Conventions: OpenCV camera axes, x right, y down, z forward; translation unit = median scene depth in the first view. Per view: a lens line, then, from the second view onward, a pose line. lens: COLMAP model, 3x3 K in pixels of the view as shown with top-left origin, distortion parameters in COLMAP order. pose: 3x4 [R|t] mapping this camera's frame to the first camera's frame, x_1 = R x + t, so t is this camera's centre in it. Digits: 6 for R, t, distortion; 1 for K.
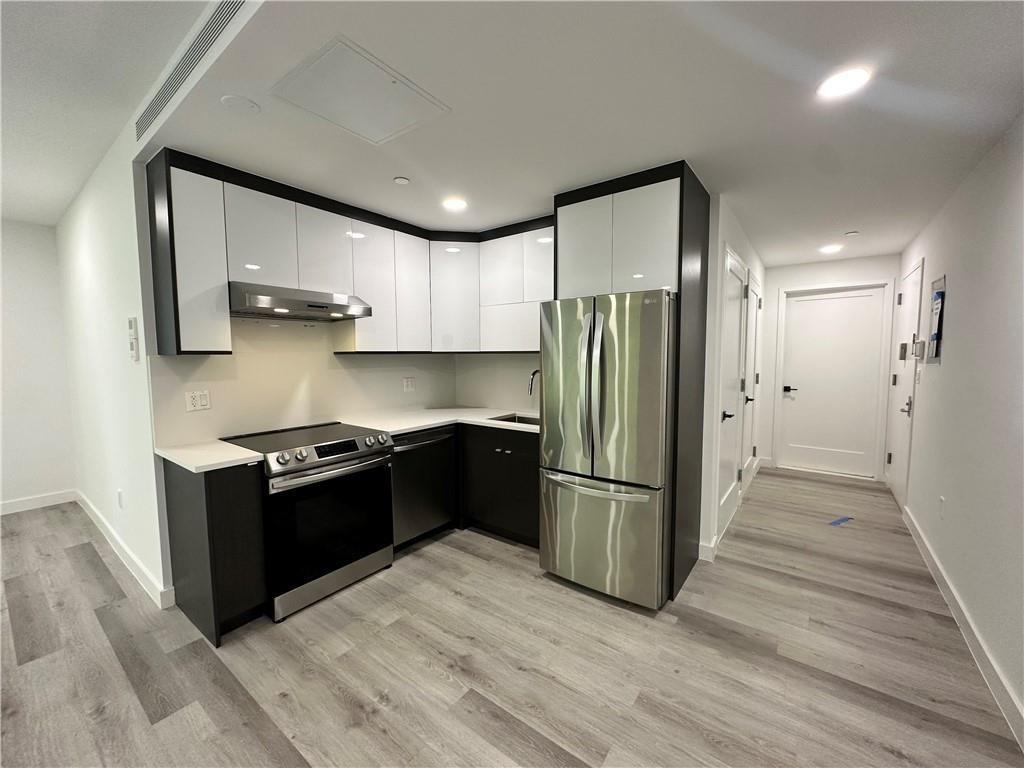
lens RADIAL K [[407.9, 0, 512.2], [0, 407.9, 383.7], [0, 0, 1]] dist [-0.002867, -0.000091]
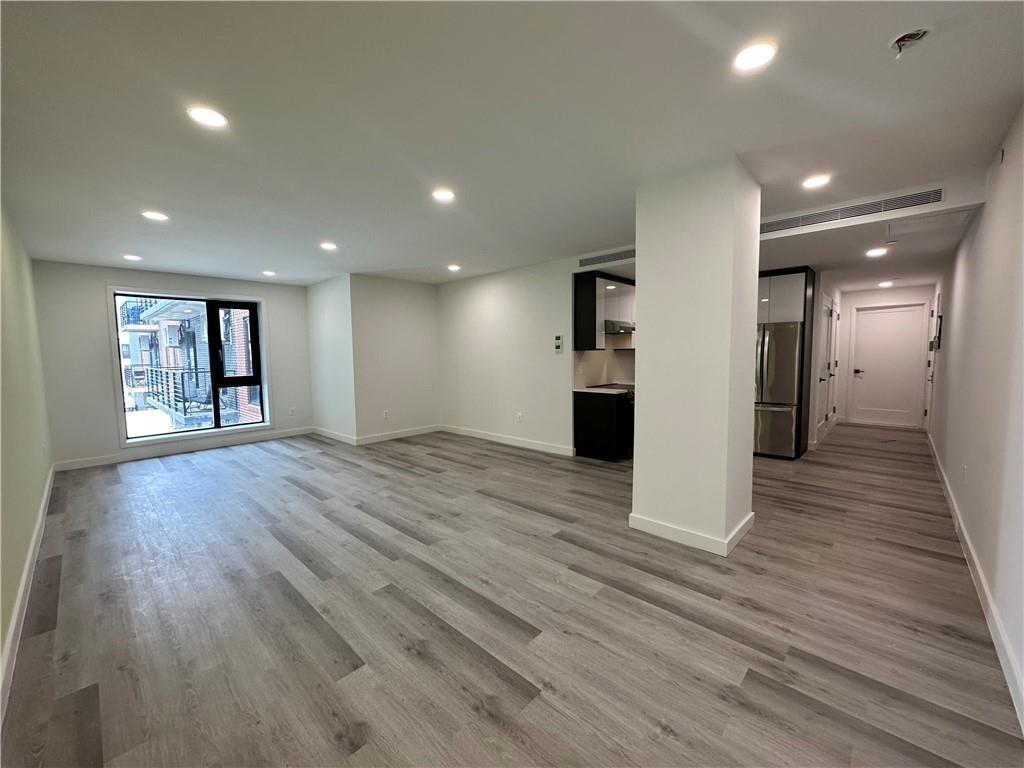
lens RADIAL K [[407.9, 0, 511.3], [0, 407.9, 385.6], [0, 0, 1]] dist [-0.002867, -0.000091]
pose [[0.993487, 0.000551, -0.113943, -0.607962], [0.000334, 0.999970, 0.007751, 0.075429], [0.113943, -0.007739, 0.993457, -0.921322]]
